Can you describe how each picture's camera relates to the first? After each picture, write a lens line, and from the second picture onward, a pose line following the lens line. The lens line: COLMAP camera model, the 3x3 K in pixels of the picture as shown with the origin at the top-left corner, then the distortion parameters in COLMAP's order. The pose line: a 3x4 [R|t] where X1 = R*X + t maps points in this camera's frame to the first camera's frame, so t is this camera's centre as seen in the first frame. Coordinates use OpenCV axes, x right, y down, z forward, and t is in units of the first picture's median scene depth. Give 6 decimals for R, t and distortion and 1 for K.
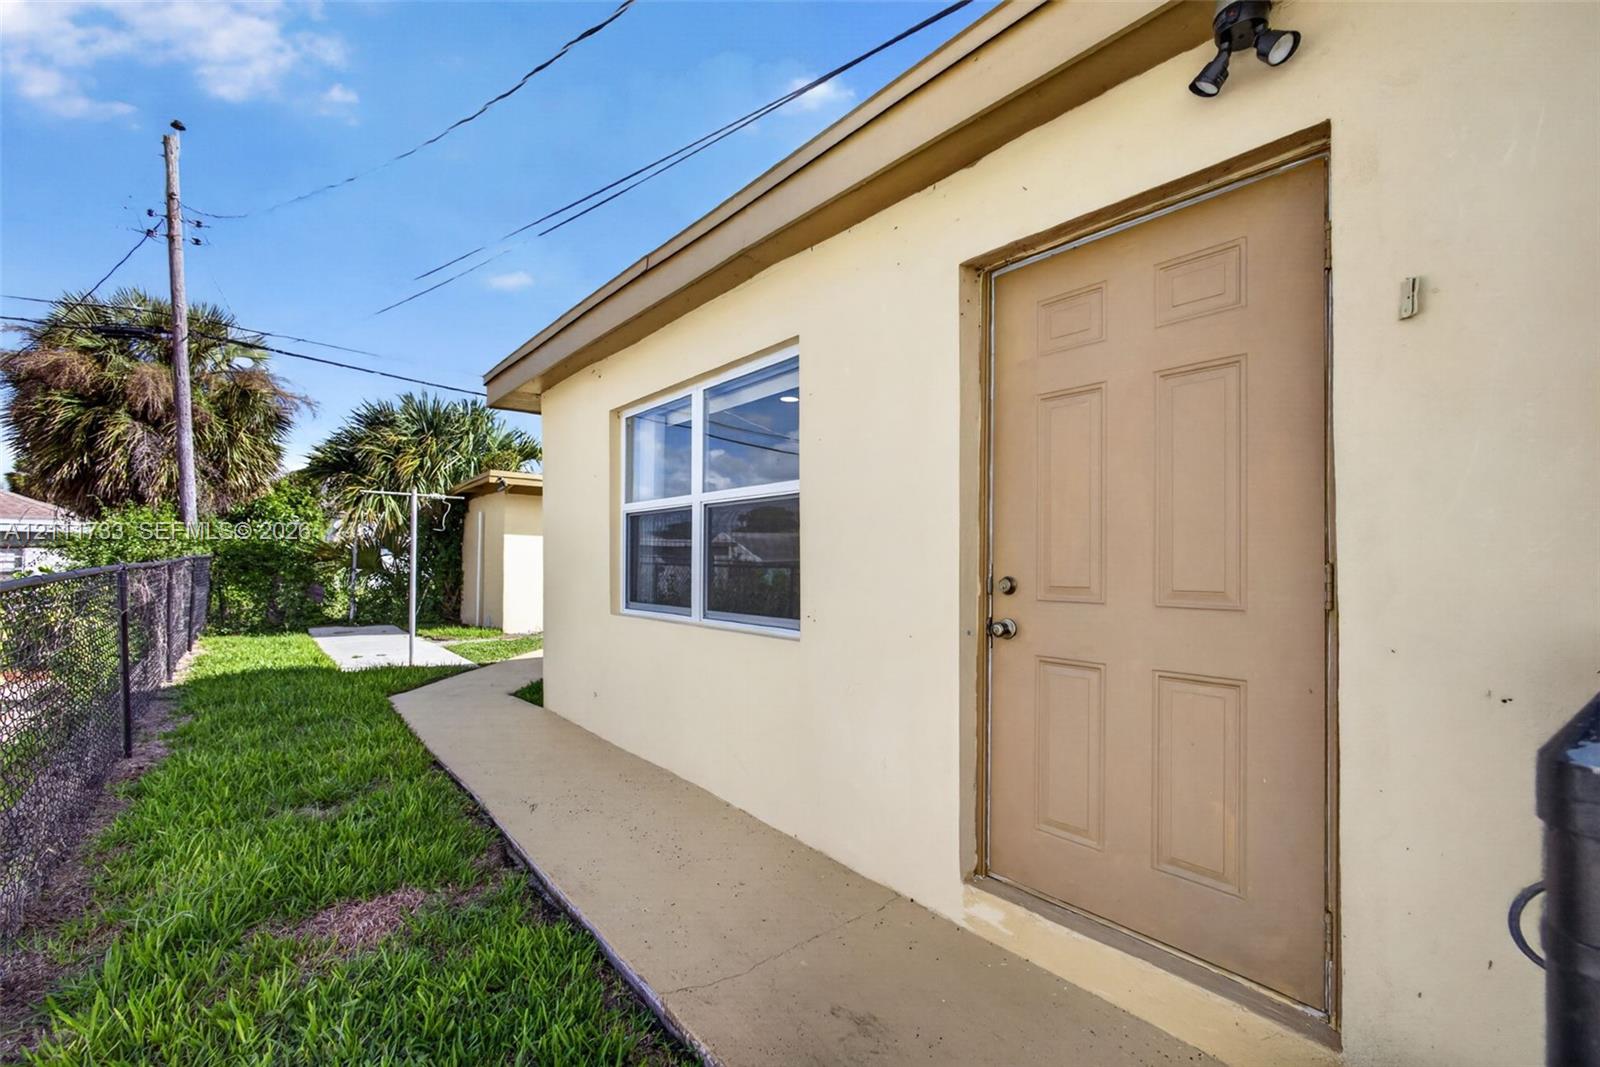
lens RADIAL K [[726.8, 0, 796.9], [0, 726.8, 561.2], [0, 0, 1]] dist [-0.001149, -0.000118]
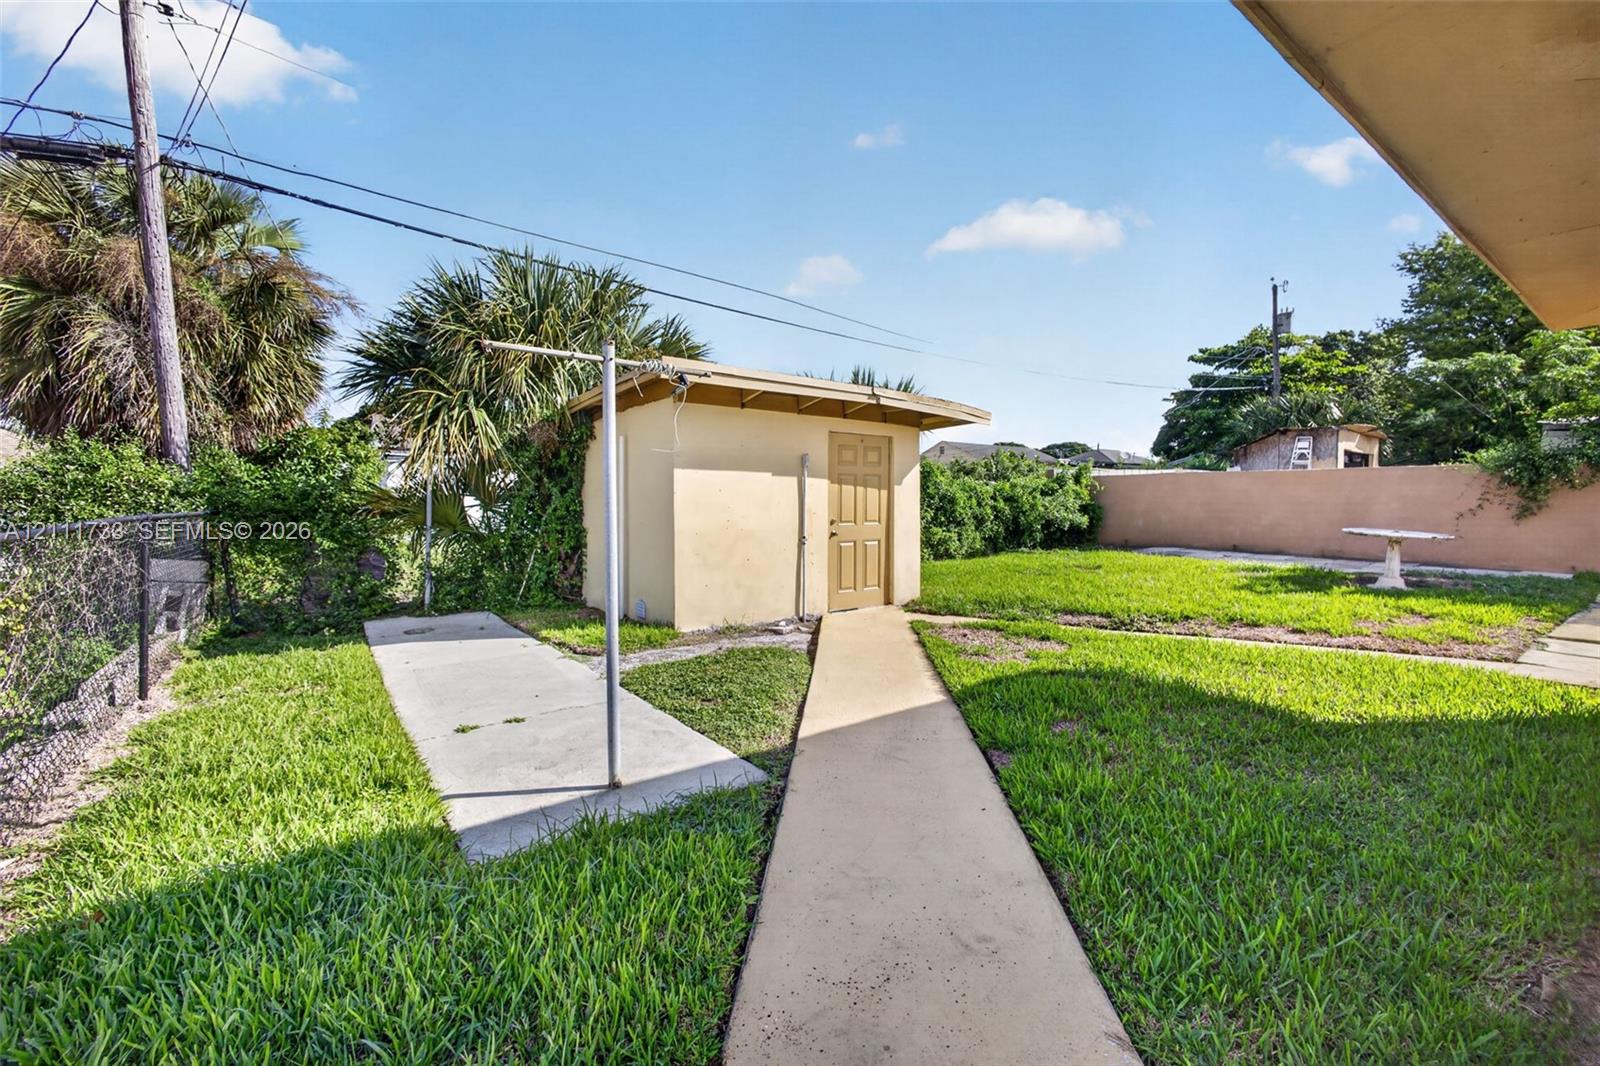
lens RADIAL K [[687.8, 0, 792.7], [0, 687.8, 531.4], [0, 0, 1]] dist [-0.006548, -0.000035]
pose [[0.999447, -0.010830, -0.031428, -0.241877], [0.012173, 0.999007, 0.042861, -0.007976], [0.030933, -0.043220, 0.998587, 0.362682]]
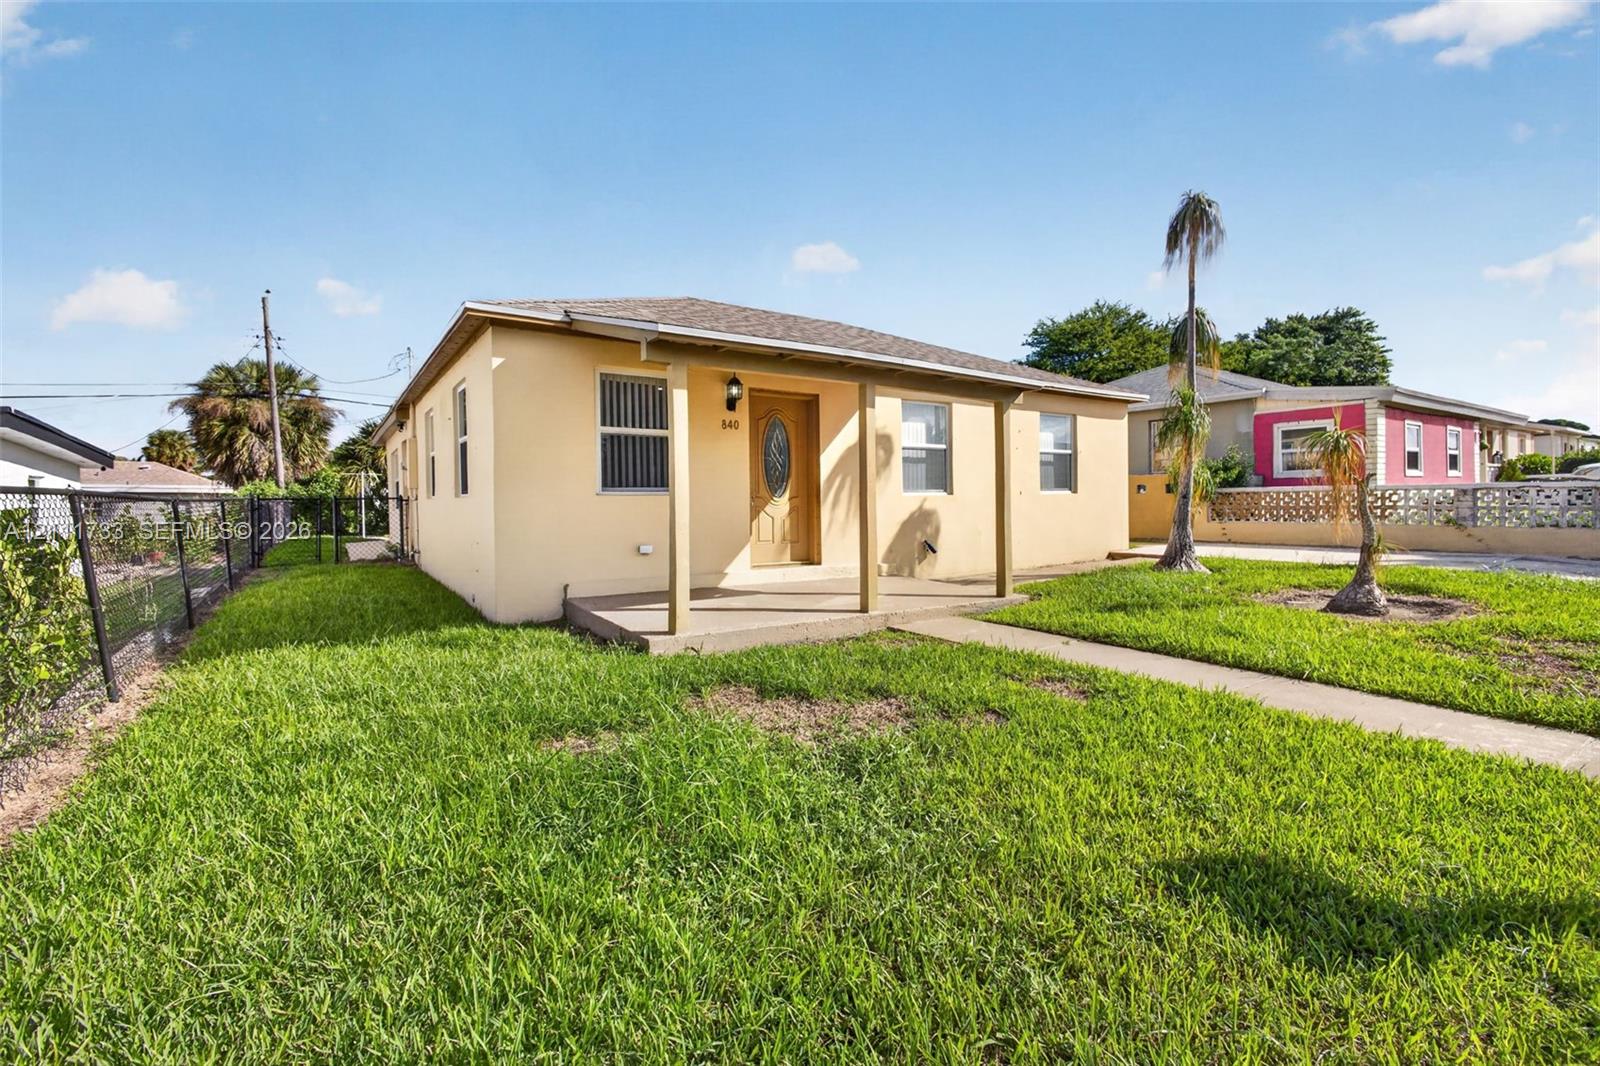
lens RADIAL K [[644.0, 0, 704.9], [0, 644.0, 513.8], [0, 0, 1]] dist [0.000537, 0.000061]
pose [[0.993305, -0.022228, -0.113363, 0.461166], [0.024162, 0.999585, 0.015715, 0.021247], [0.112967, -0.018349, 0.993429, -0.556956]]
